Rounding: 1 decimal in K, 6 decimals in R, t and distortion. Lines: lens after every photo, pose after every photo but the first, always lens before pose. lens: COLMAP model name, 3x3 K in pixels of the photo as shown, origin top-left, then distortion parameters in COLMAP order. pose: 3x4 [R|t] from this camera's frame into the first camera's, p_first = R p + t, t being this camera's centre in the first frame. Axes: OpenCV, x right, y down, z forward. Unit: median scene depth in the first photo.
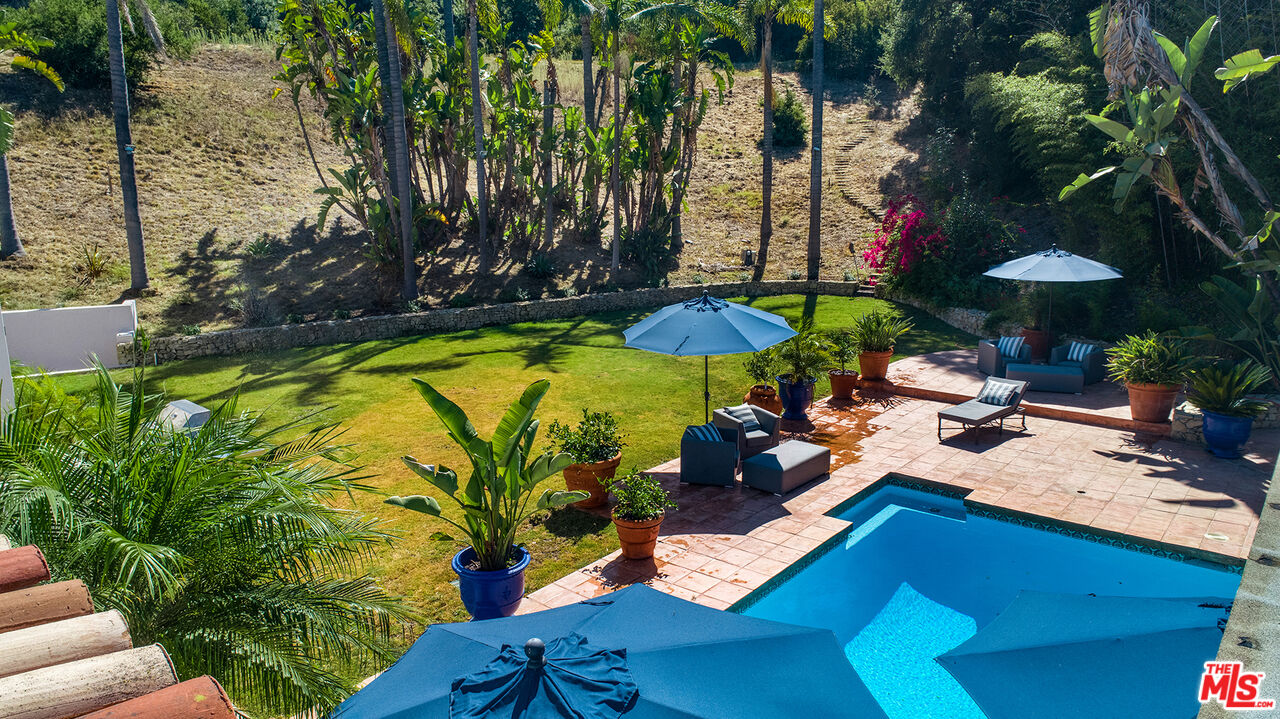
lens RADIAL K [[867.1, 0, 651.7], [0, 867.1, 356.9], [0, 0, 1]] dist [-0.004750, 0.004142]
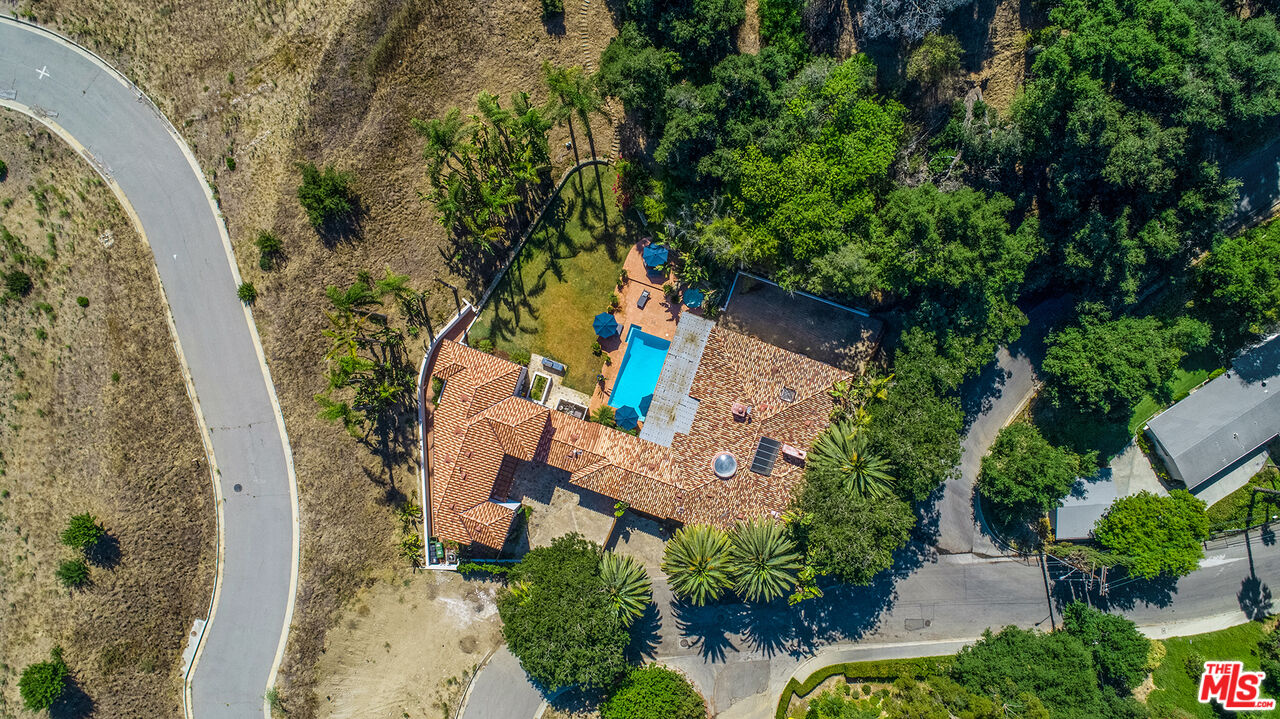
lens RADIAL K [[867.1, 0, 651.7], [0, 867.1, 356.9], [0, 0, 1]] dist [-0.004750, 0.004142]
pose [[0.942151, -0.334966, 0.012237, 0.189506], [0.057229, 0.196723, 0.978788, -5.375519], [-0.330268, -0.921465, 0.204512, -0.649934]]
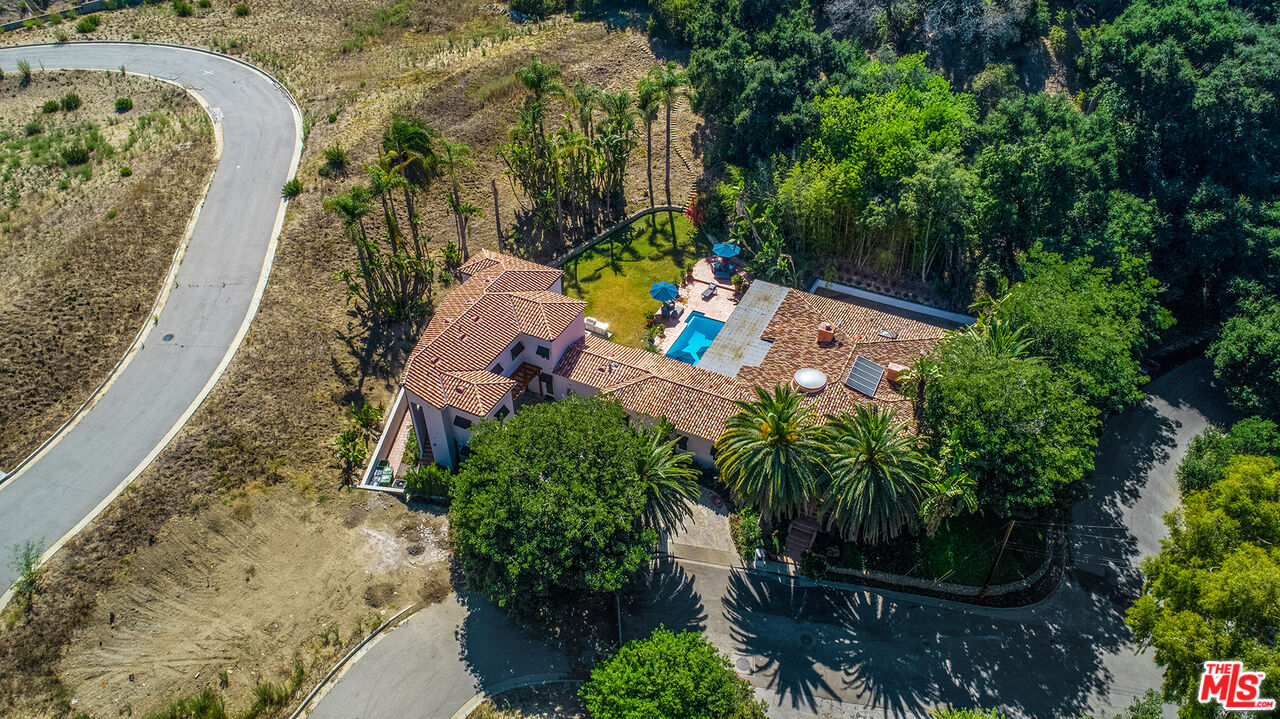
lens RADIAL K [[867.1, 0, 651.7], [0, 867.1, 356.9], [0, 0, 1]] dist [-0.004750, 0.004142]
pose [[0.973877, -0.135504, 0.182212, -0.936915], [0.033821, 0.880043, 0.473688, -1.969338], [-0.224541, -0.455152, 0.861637, -3.483077]]
